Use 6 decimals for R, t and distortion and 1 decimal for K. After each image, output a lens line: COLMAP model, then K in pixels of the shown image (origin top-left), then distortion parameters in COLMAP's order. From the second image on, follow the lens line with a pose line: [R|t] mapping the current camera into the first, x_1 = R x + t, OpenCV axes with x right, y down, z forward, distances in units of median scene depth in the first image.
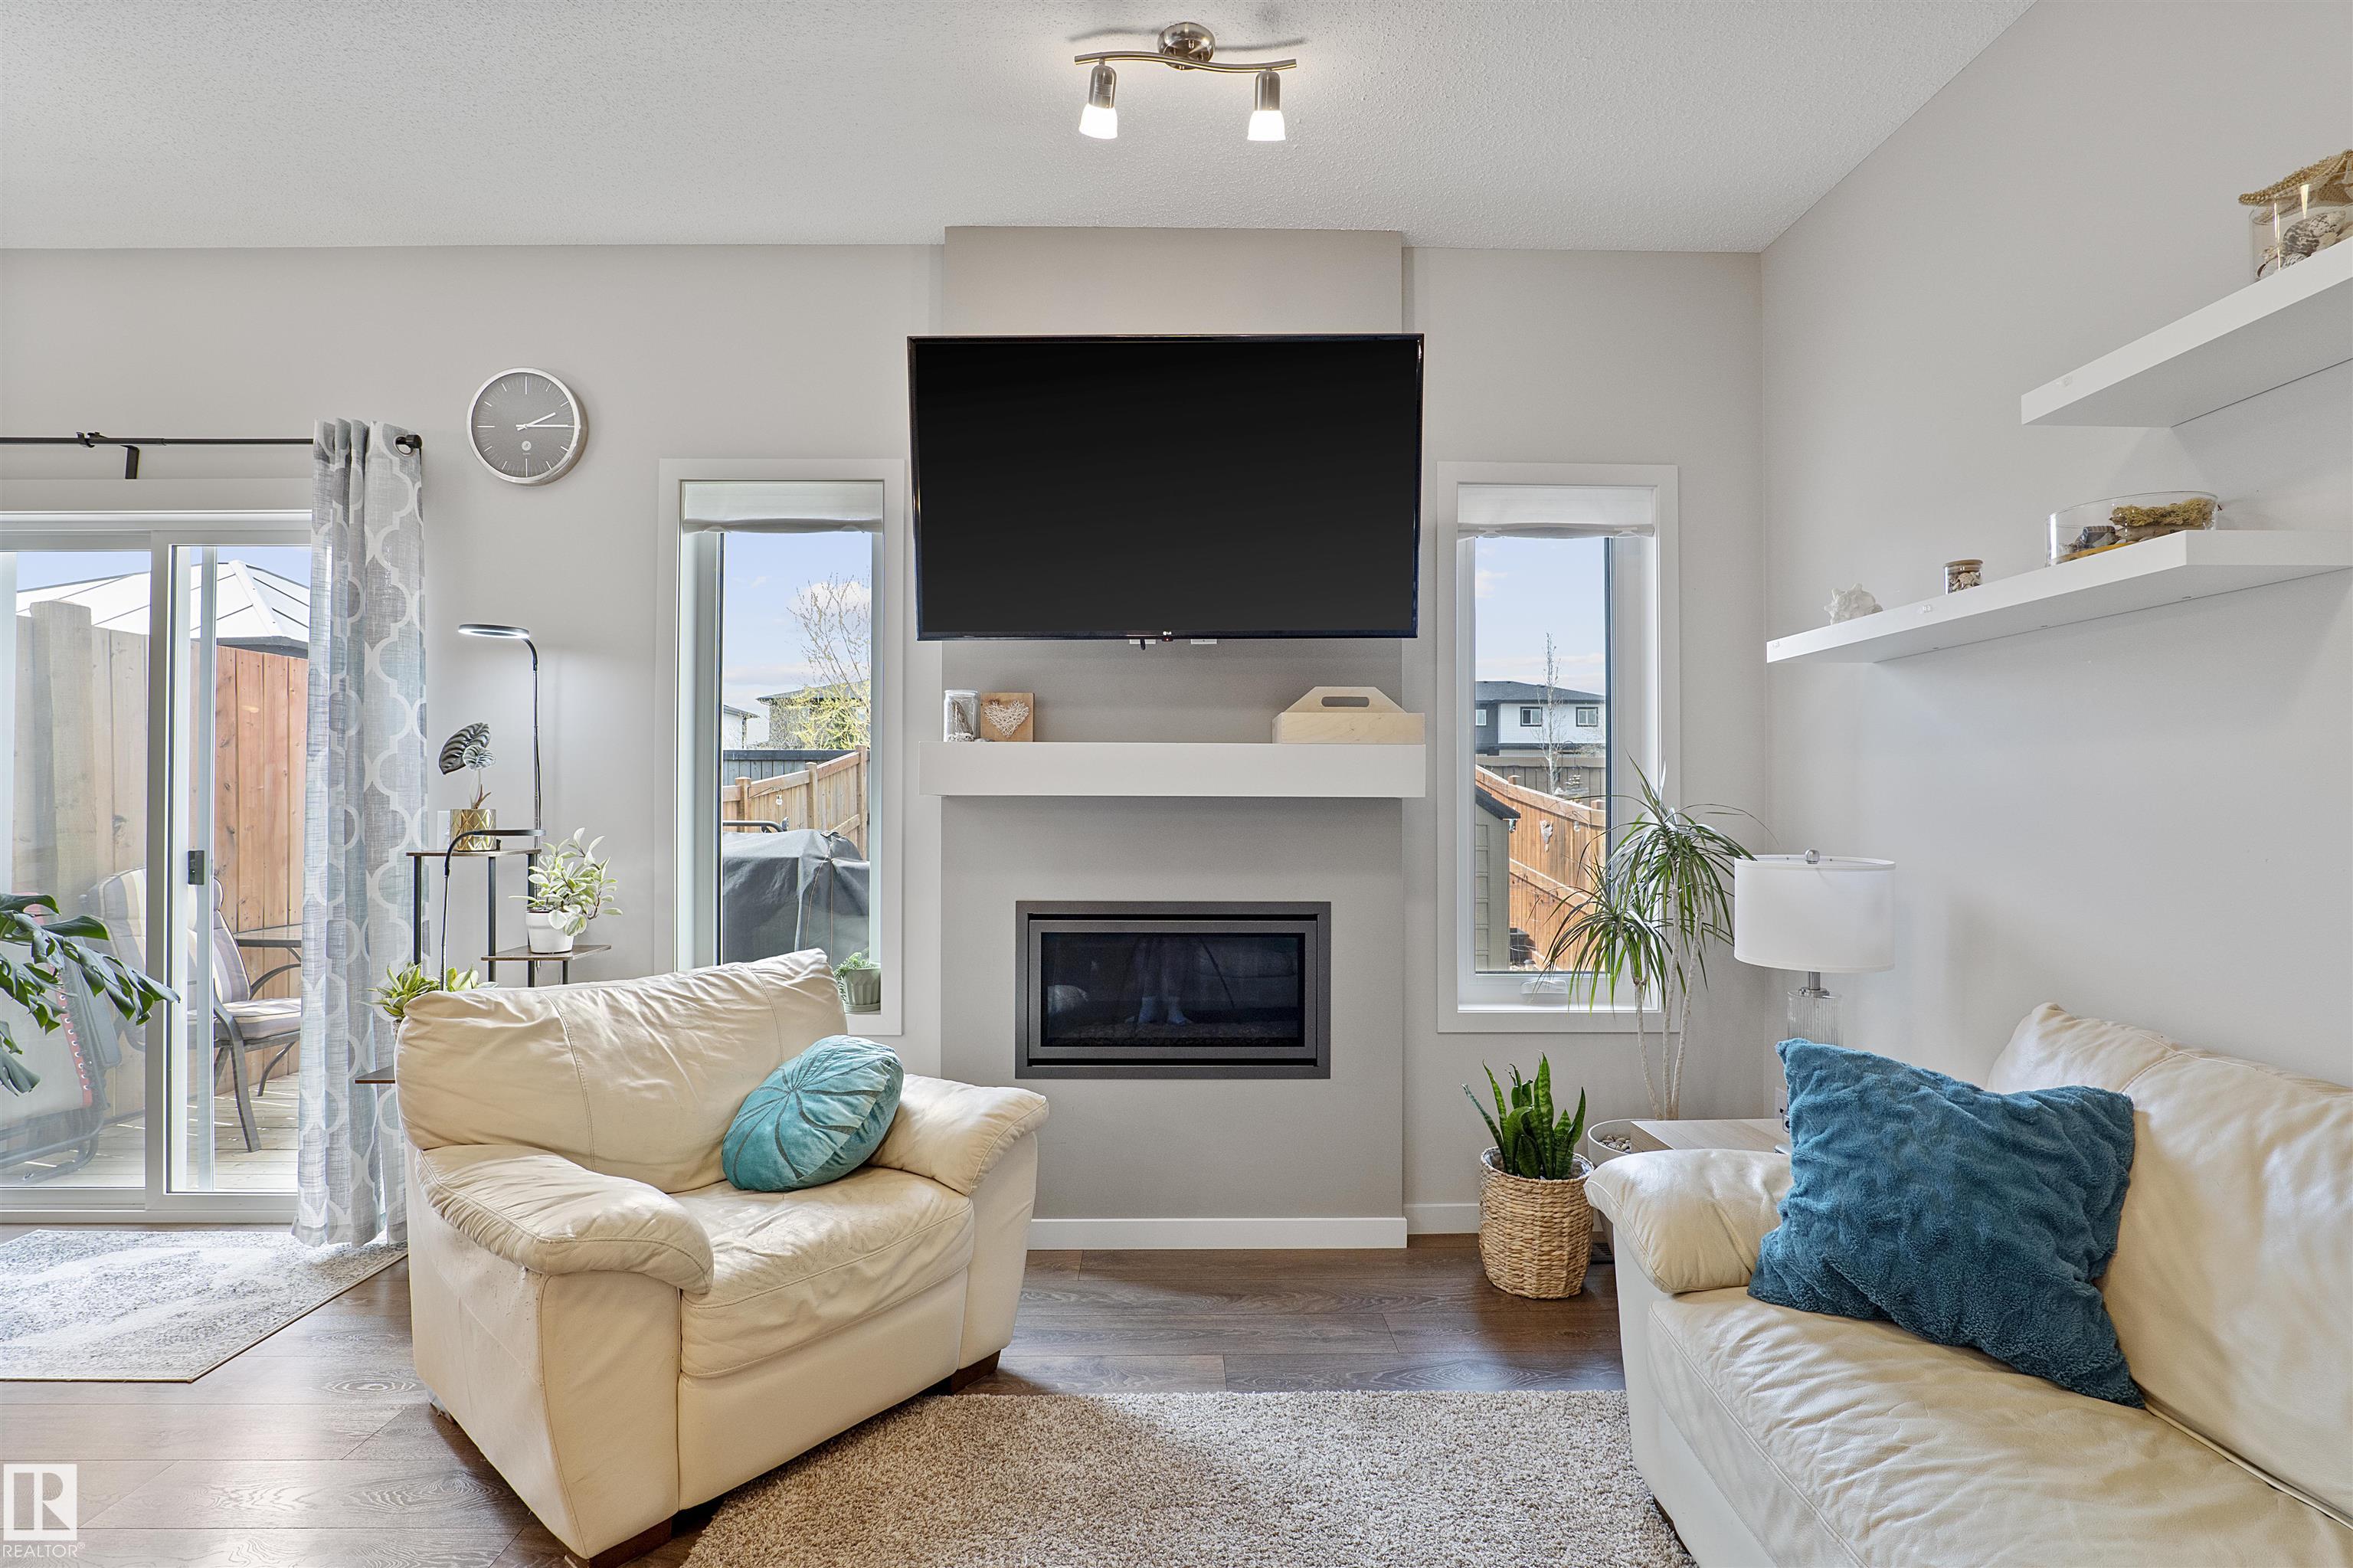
lens RADIAL K [[1112.6, 0, 1185.7], [0, 1112.6, 794.5], [0, 0, 1]] dist [-0.030241, 0.011946]
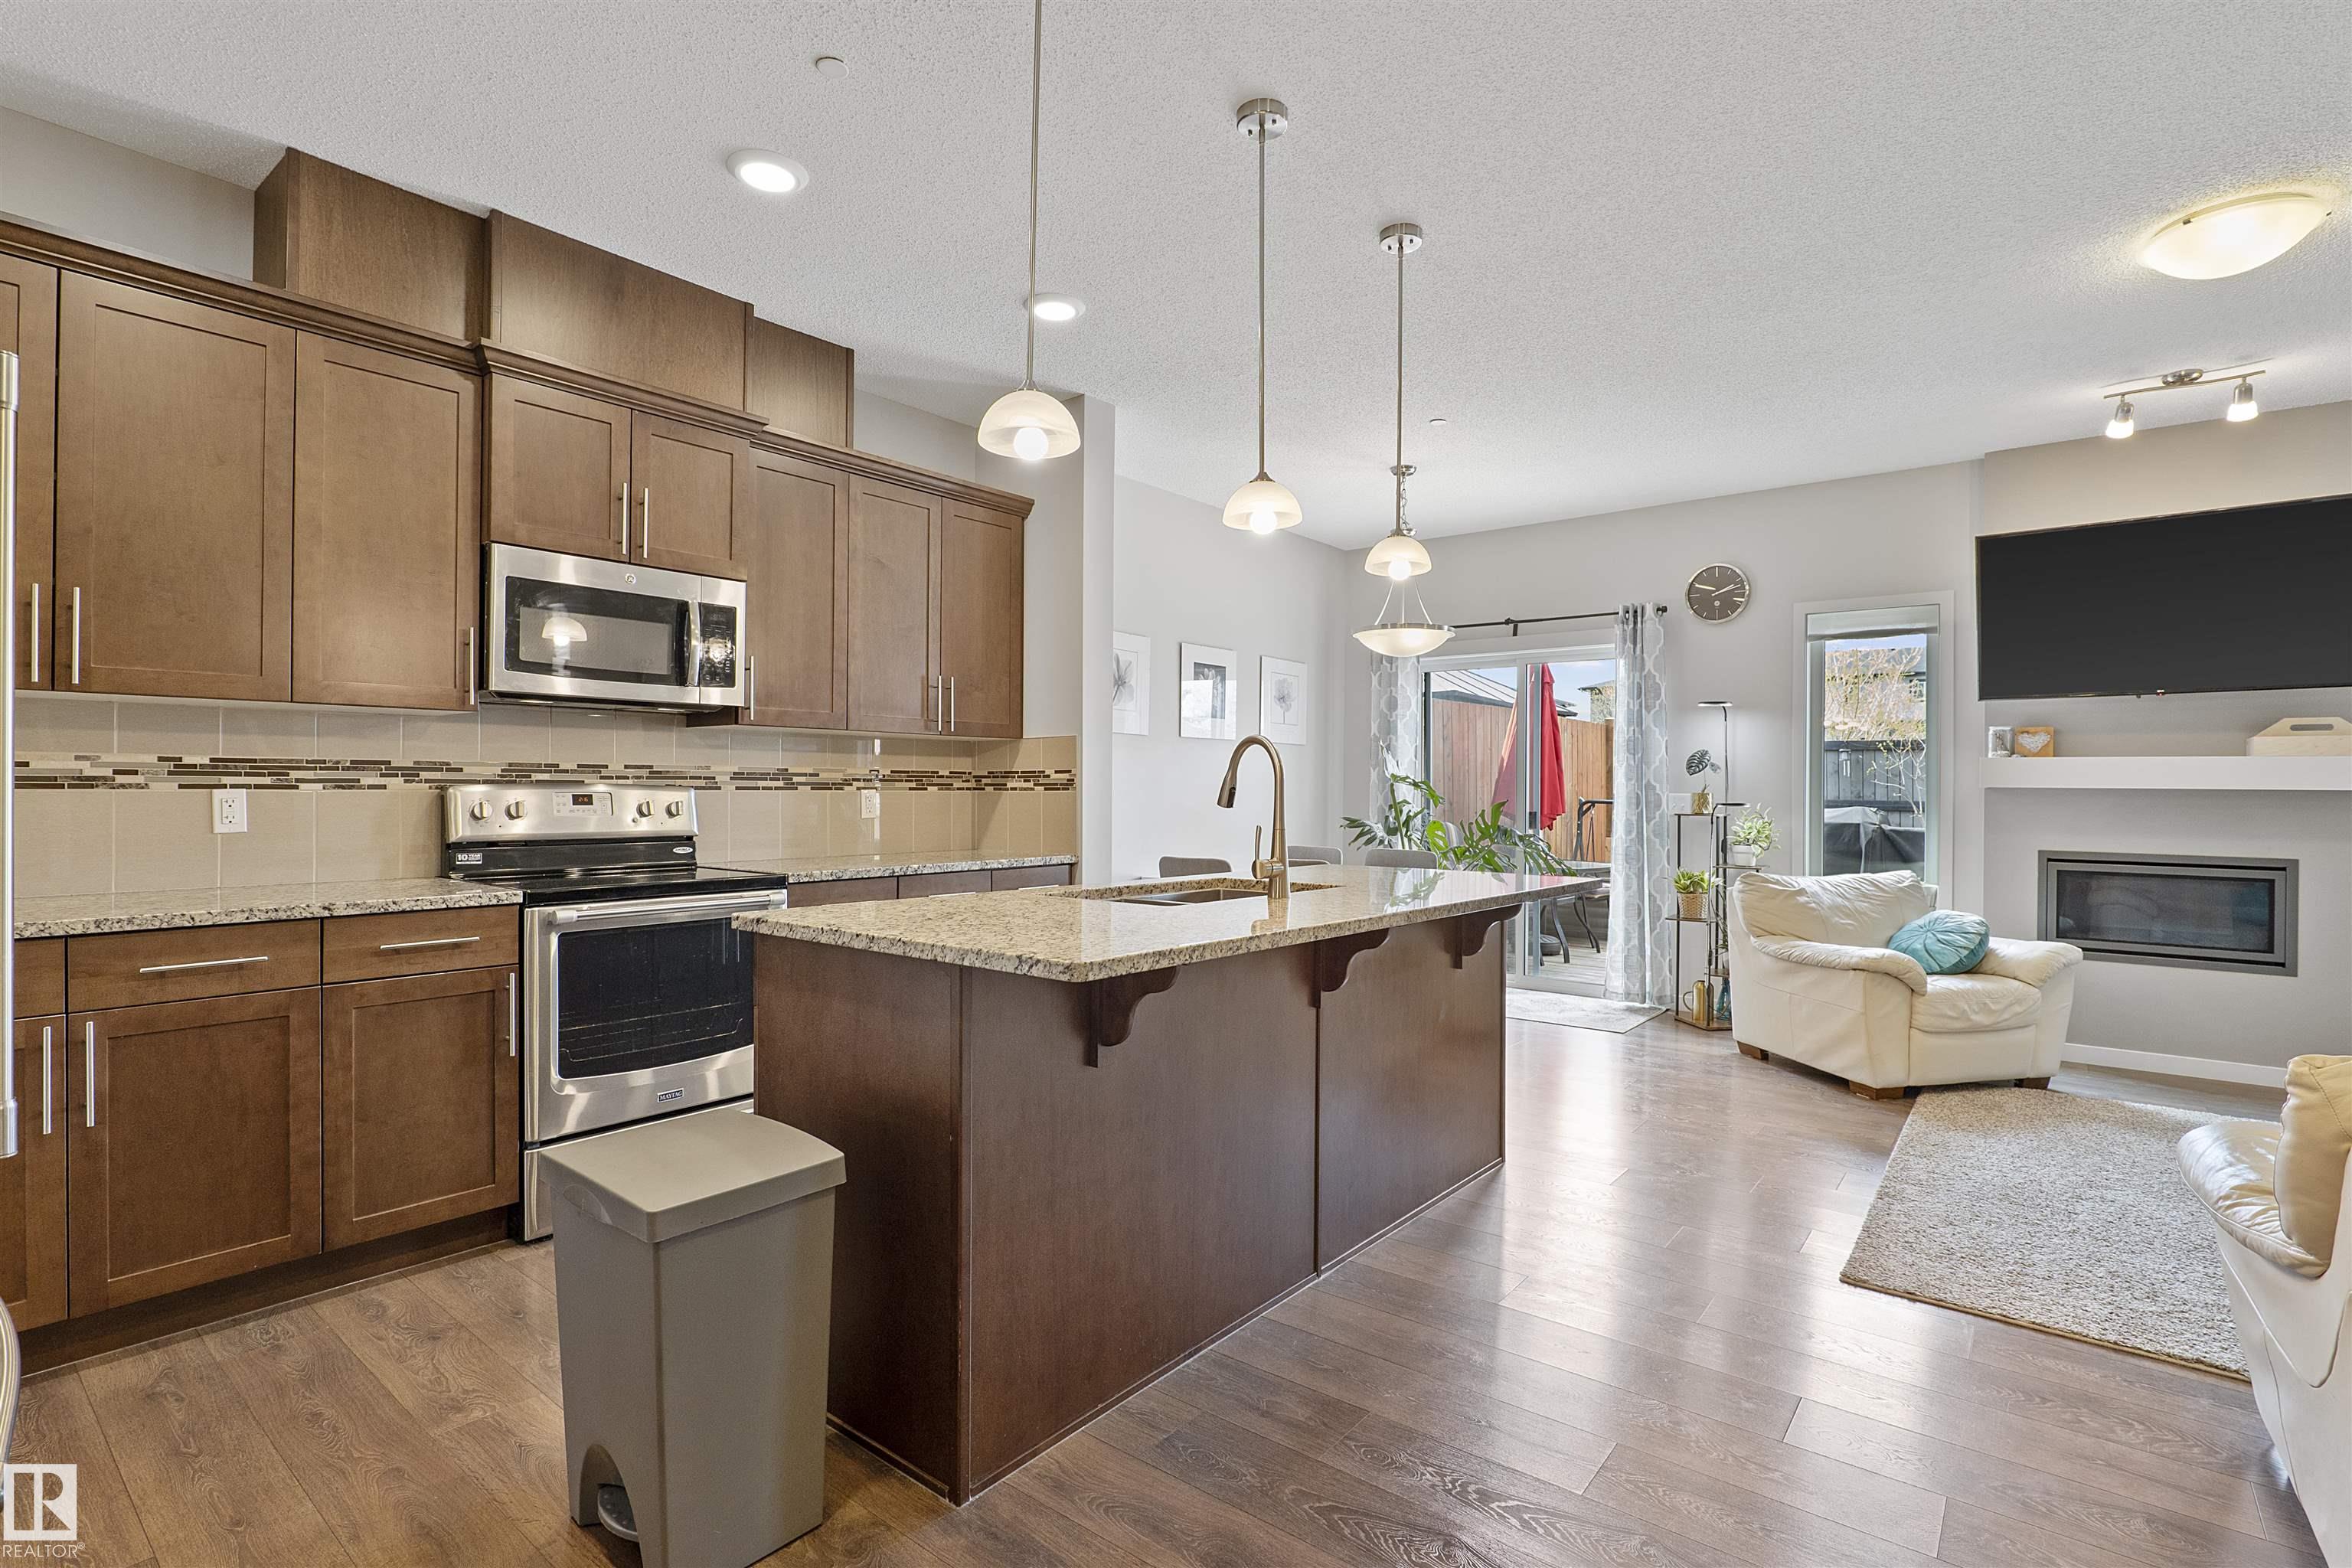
lens RADIAL K [[1118.3, 0, 1179.2], [0, 1118.3, 783.1], [0, 0, 1]] dist [-0.029082, 0.011572]
pose [[0.768567, 0.002925, -0.639762, -0.097961], [-0.000889, 0.999993, 0.003504, -0.012288], [0.639768, -0.002125, 0.768565, -1.305907]]
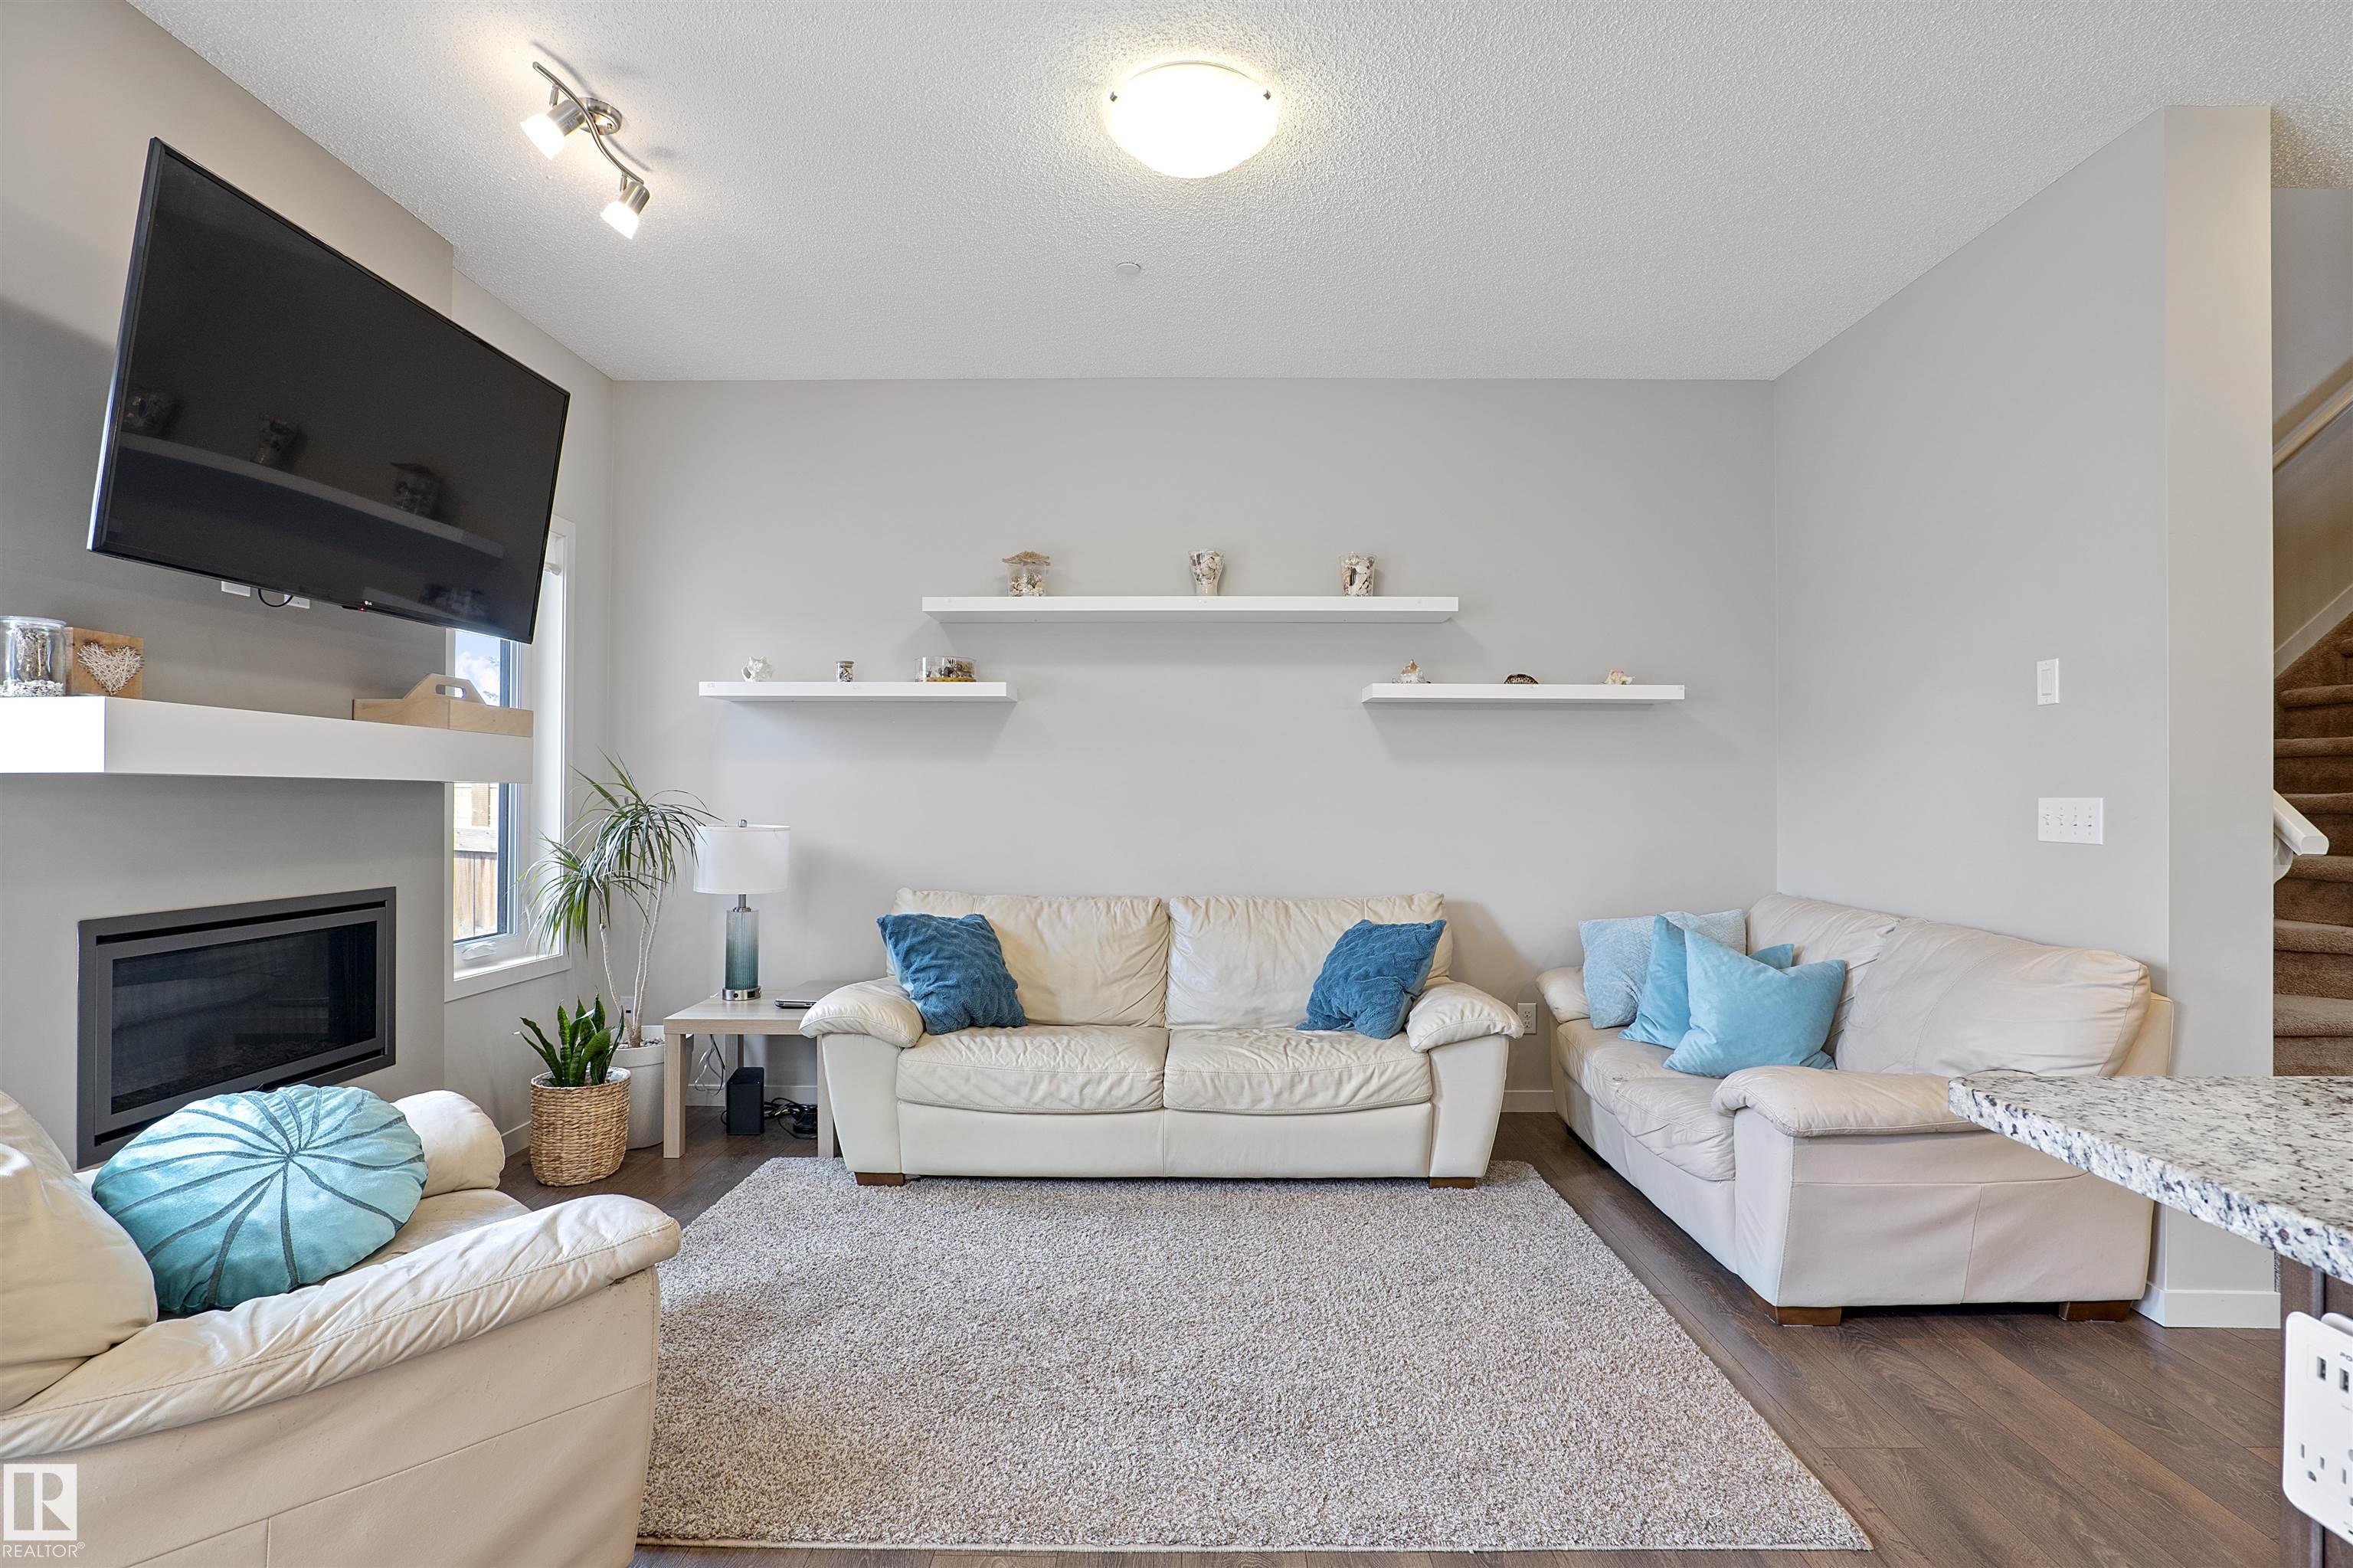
lens RADIAL K [[1118.8, 0, 1179.7], [0, 1118.8, 783.1], [0, 0, 1]] dist [-0.029082, 0.011572]
pose [[0.027195, 0.011161, 0.999568, -0.984900], [-0.014278, 0.999840, -0.010776, 0.005660], [-0.999528, -0.013979, 0.027350, 0.320873]]
